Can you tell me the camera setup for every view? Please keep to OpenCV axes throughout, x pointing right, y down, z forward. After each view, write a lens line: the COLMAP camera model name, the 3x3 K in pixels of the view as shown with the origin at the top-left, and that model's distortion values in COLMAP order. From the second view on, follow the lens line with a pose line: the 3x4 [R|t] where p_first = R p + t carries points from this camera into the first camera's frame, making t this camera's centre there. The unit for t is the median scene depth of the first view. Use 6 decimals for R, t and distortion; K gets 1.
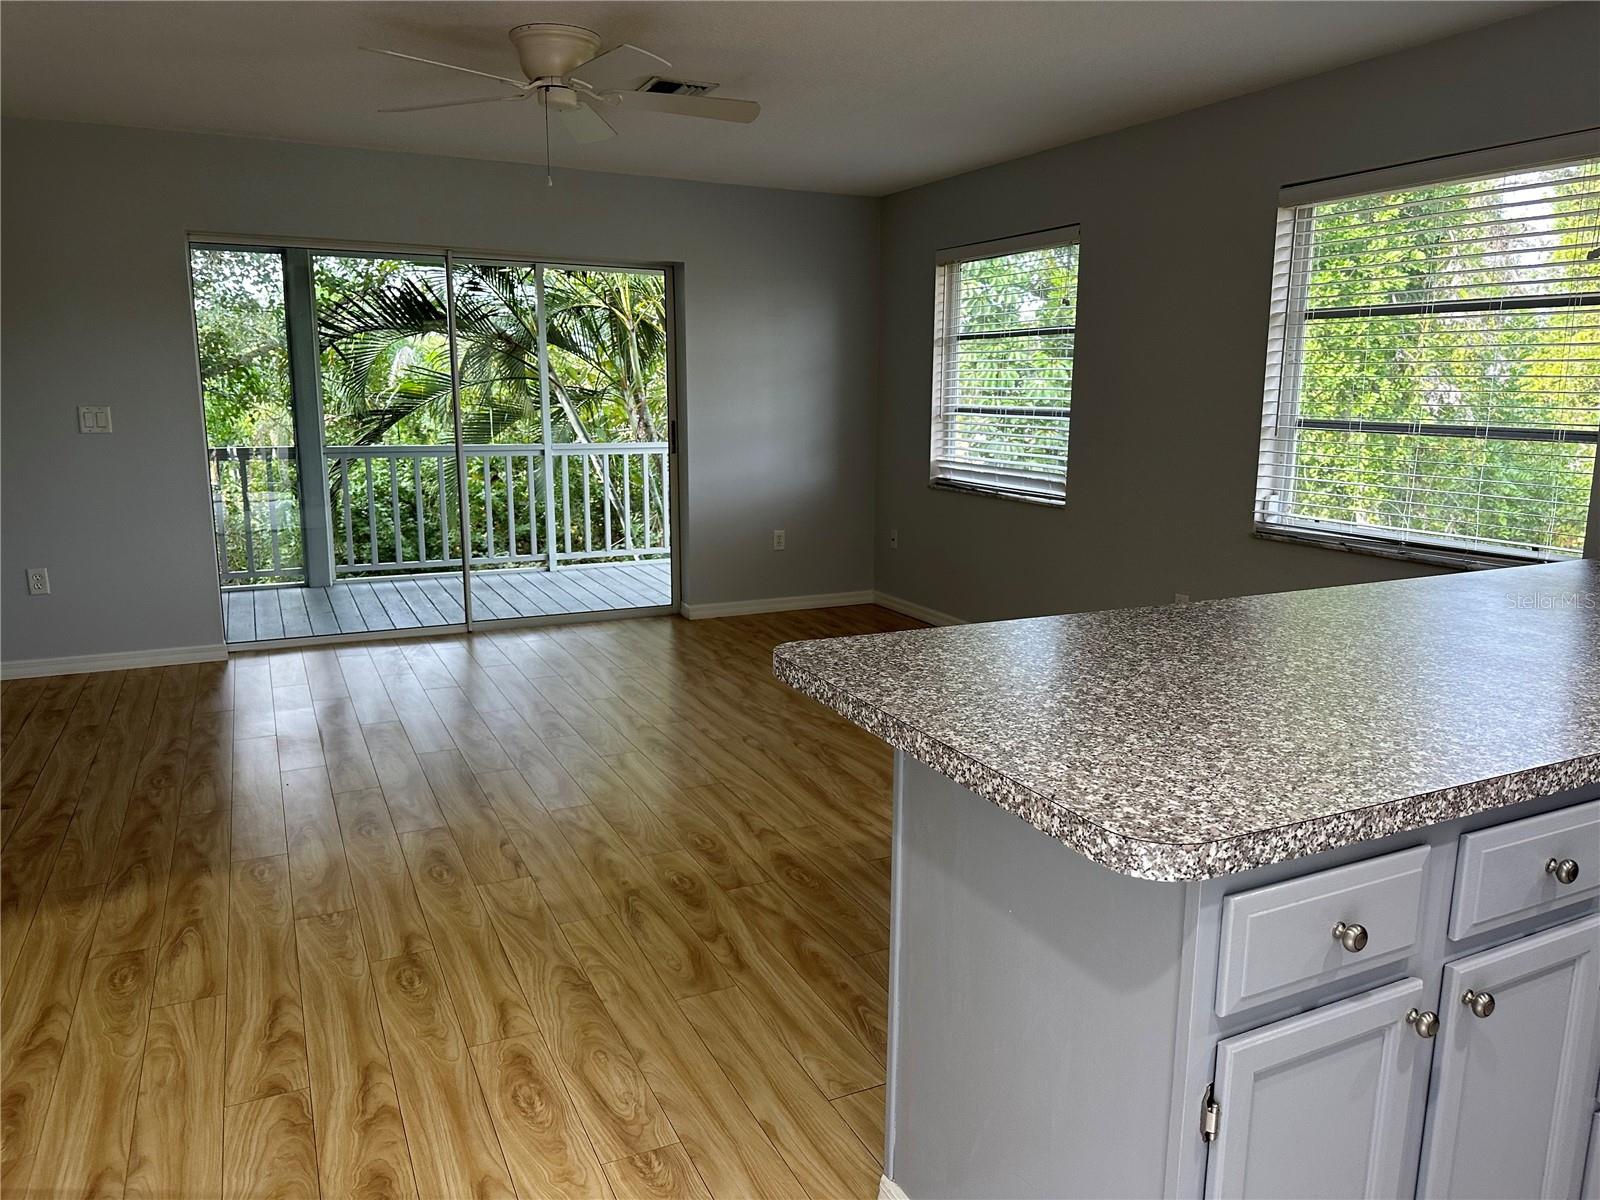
lens RADIAL K [[1103.9, 0, 810.6], [0, 1103.9, 596.8], [0, 0, 1]] dist [0.029661, -0.034906]
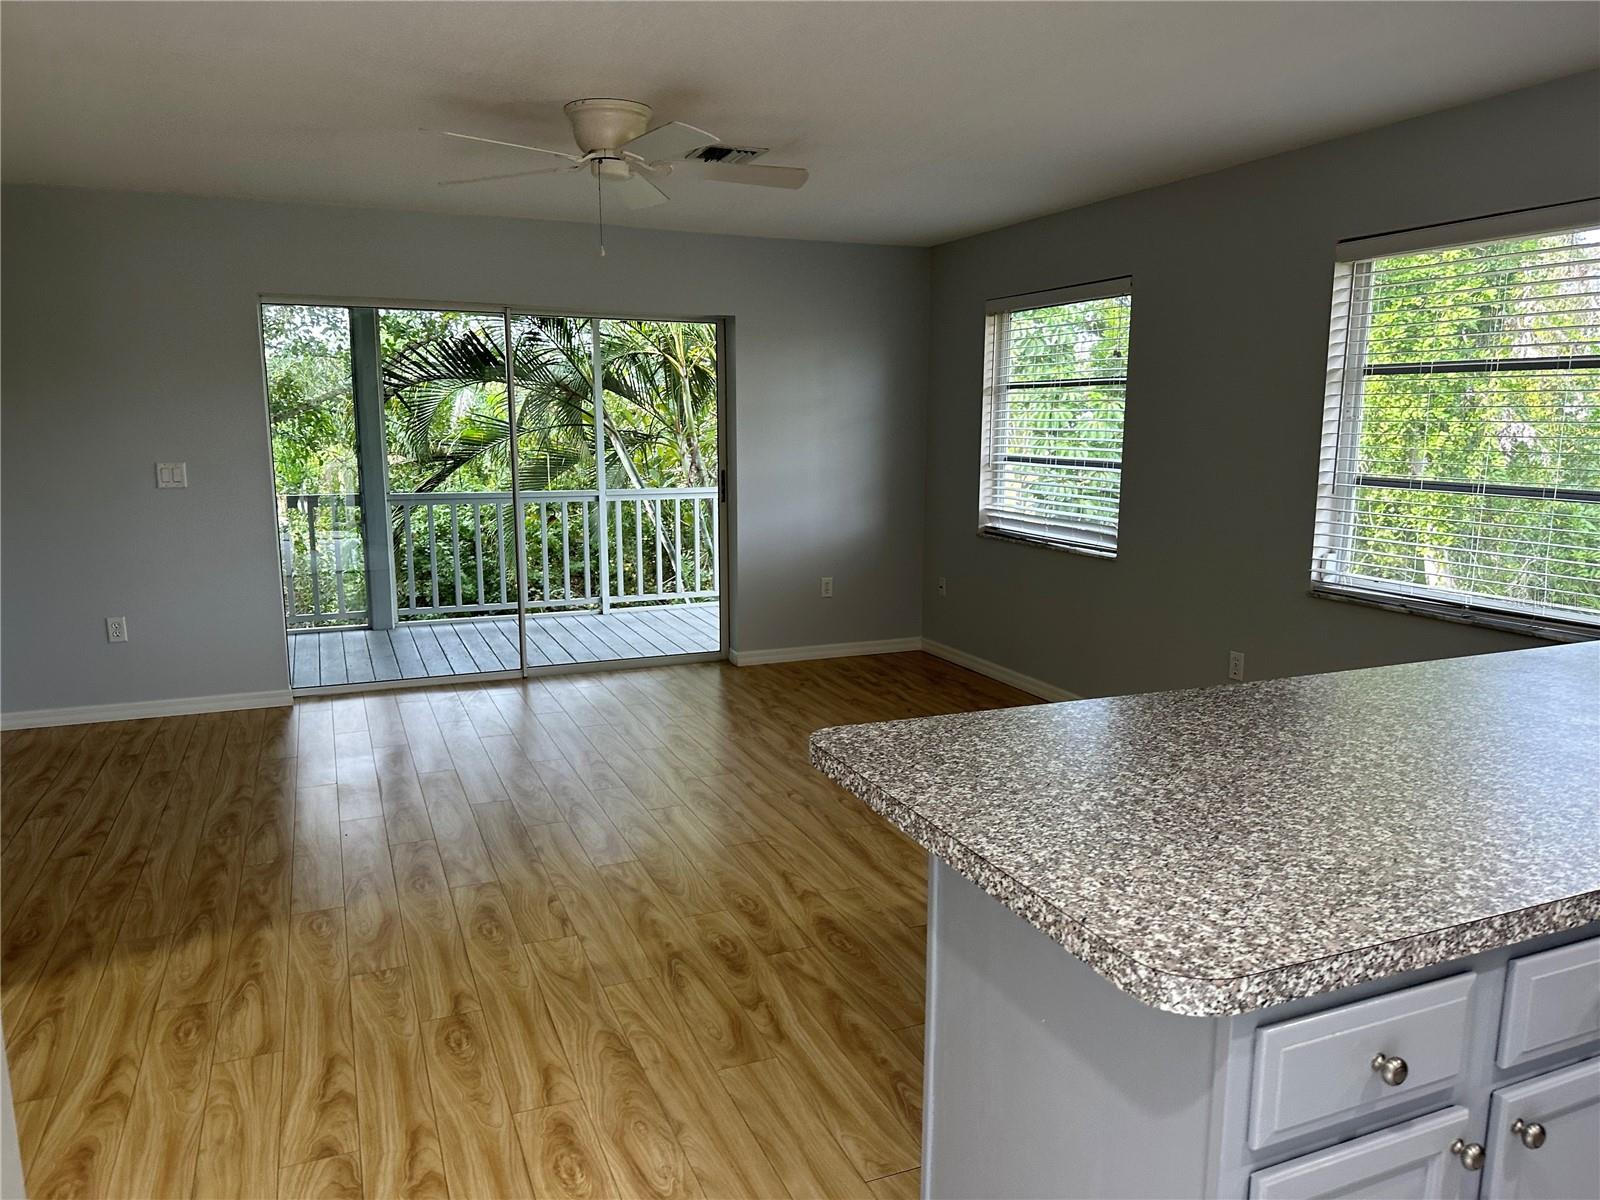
lens RADIAL K [[1103.9, 0, 797.9], [0, 1103.9, 609.3], [0, 0, 1]] dist [0.029661, -0.034906]
pose [[0.998185, 0.005368, -0.059985, 0.008171], [-0.006111, 0.999907, -0.012198, -0.031857], [0.059914, 0.012542, 0.998125, -0.005228]]
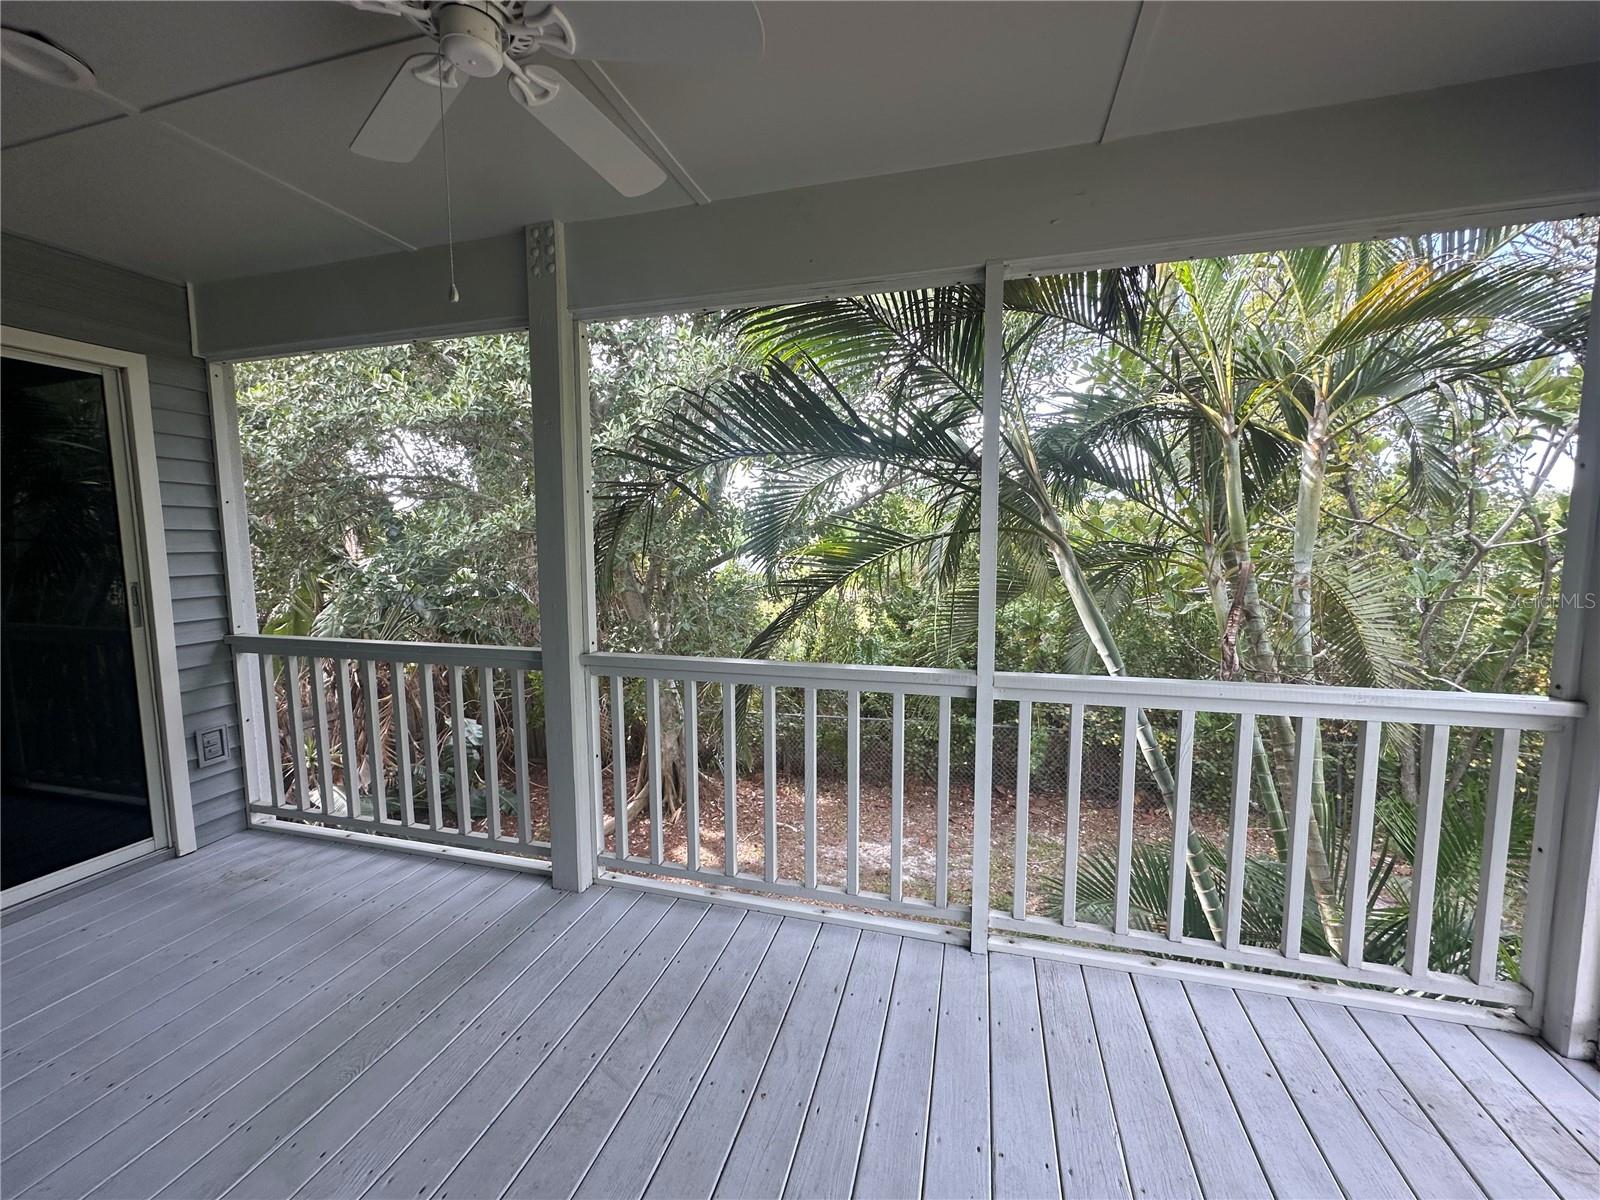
lens RADIAL K [[609.0, 0, 815.2], [0, 609.0, 599.8], [0, 0, 1]] dist [0.021146, 0.000168]
pose [[0.739759, 0.059908, -0.670200, -0.215730], [-0.116533, 0.992384, -0.039919, -0.258629], [0.662705, 0.107631, 0.741106, 1.322548]]
